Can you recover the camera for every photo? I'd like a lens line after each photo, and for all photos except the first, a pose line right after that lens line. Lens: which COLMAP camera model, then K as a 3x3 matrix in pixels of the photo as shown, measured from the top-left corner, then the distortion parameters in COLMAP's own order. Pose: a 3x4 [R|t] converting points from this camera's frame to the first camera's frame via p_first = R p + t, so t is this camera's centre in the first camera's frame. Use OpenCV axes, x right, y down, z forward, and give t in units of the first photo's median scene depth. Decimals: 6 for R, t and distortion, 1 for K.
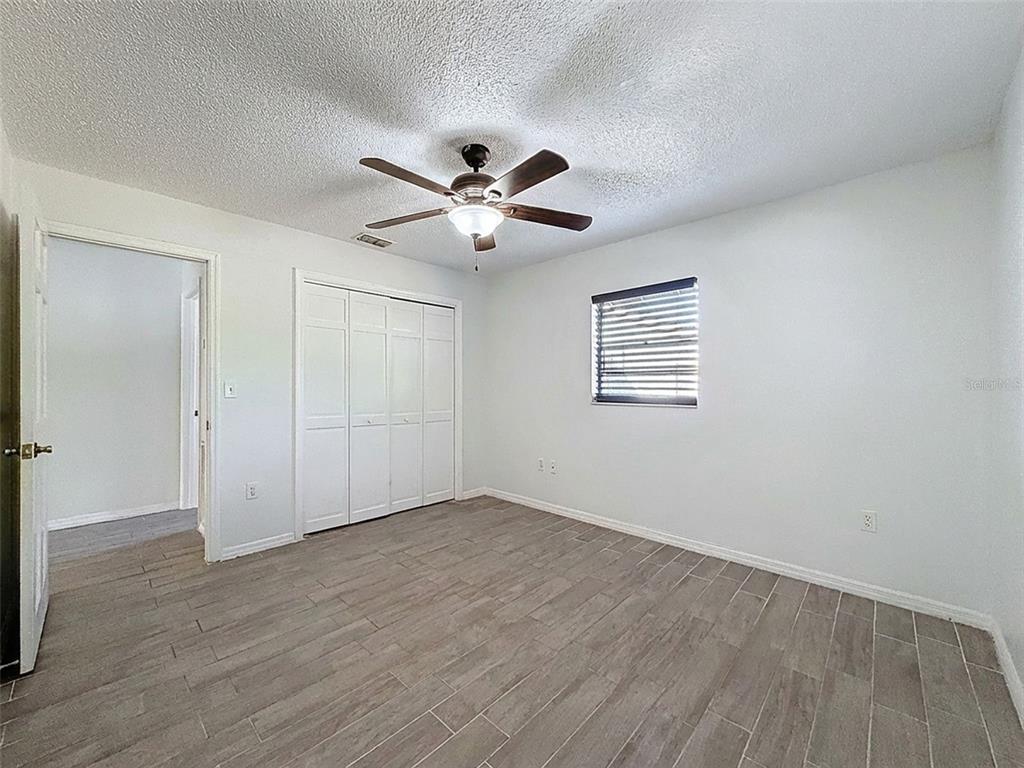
lens RADIAL K [[409.7, 0, 512.0], [0, 409.7, 384.0], [0, 0, 1]] dist [0.001118, 0.000395]
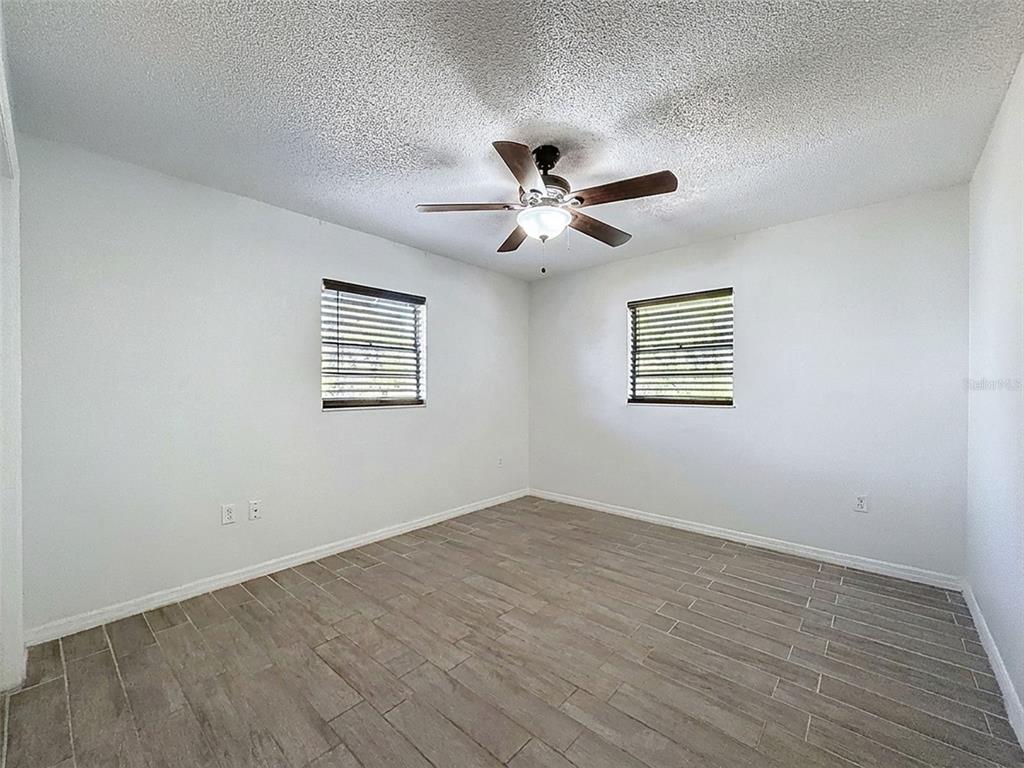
lens RADIAL K [[409.7, 0, 512.0], [0, 409.7, 384.0], [0, 0, 1]] dist [0.001118, 0.000395]
pose [[-0.030925, 0.009621, 0.999475, -0.906365], [-0.001173, 0.999953, -0.009662, 0.005531], [-0.999521, -0.001472, -0.030912, 0.929855]]
